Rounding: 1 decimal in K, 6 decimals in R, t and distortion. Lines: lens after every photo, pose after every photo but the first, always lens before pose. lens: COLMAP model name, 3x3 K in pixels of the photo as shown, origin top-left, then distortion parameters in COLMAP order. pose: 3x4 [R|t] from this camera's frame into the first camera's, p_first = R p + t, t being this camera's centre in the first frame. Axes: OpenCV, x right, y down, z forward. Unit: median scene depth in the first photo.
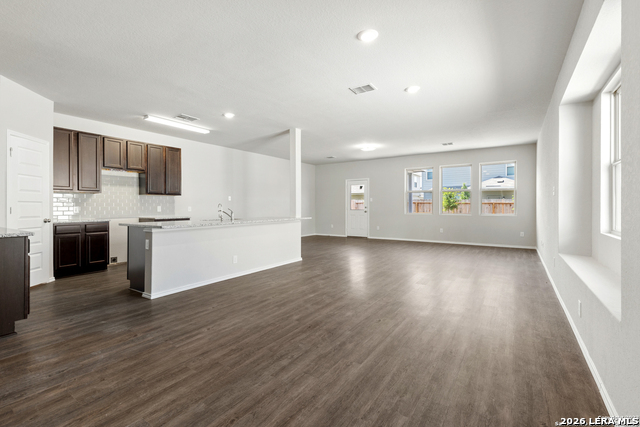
lens RADIAL K [[292.4, 0, 321.4], [0, 292.4, 208.3], [0, 0, 1]] dist [0.005224, 0.000381]
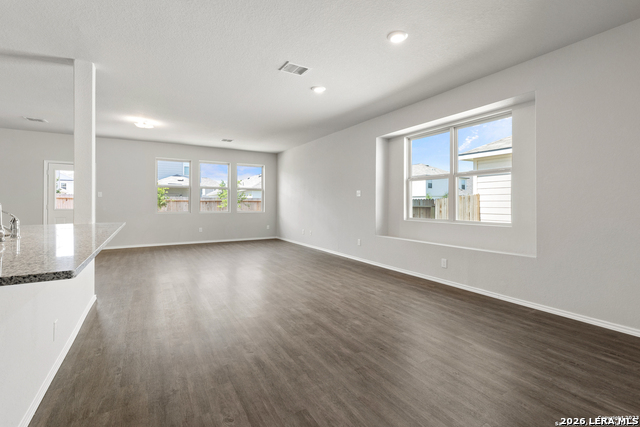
lens RADIAL K [[292.4, 0, 319.3], [0, 292.4, 208.9], [0, 0, 1]] dist [0.005224, 0.000381]
pose [[0.432724, -0.013937, 0.901419, -0.685013], [0.003134, 0.999898, 0.013955, -0.007310], [-0.901521, -0.003214, 0.432724, 0.627979]]
